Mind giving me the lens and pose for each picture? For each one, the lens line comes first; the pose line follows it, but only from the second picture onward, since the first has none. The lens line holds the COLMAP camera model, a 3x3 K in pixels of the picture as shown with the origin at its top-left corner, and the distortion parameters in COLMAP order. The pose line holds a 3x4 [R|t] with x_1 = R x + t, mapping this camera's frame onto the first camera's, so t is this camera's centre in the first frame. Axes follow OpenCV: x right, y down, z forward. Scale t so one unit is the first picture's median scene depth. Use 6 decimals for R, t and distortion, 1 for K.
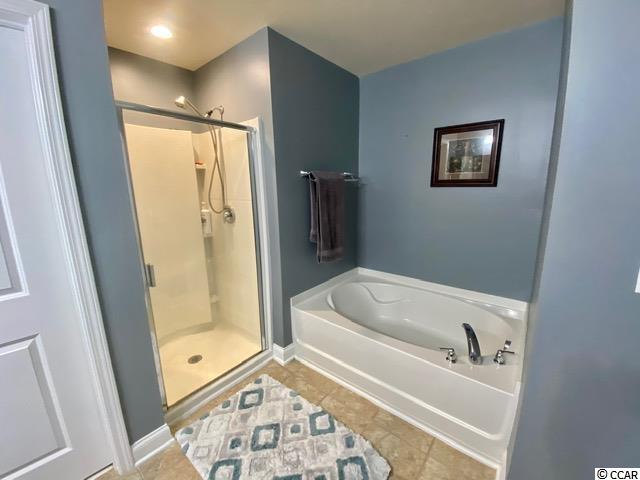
lens RADIAL K [[266.0, 0, 329.5], [0, 266.0, 240.1], [0, 0, 1]] dist [0.008538, -0.012725]
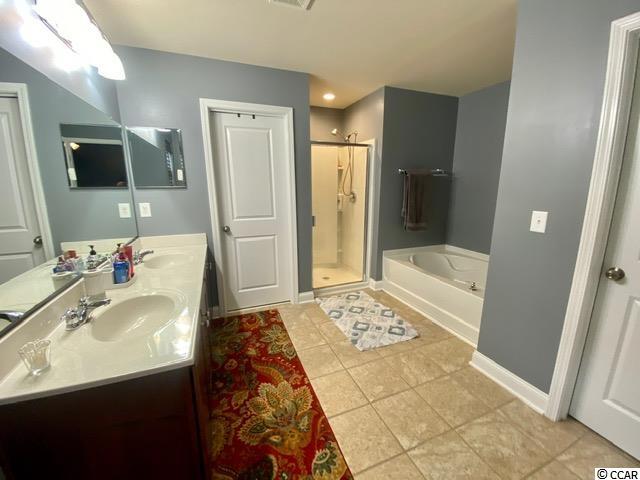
lens RADIAL K [[266.0, 0, 318.5], [0, 266.0, 238.1], [0, 0, 1]] dist [0.008538, -0.012725]
pose [[0.869448, 0.104839, -0.482773, 0.275321], [-0.103198, 0.994207, 0.030046, 0.138883], [0.483126, 0.023698, 0.875230, -0.574720]]
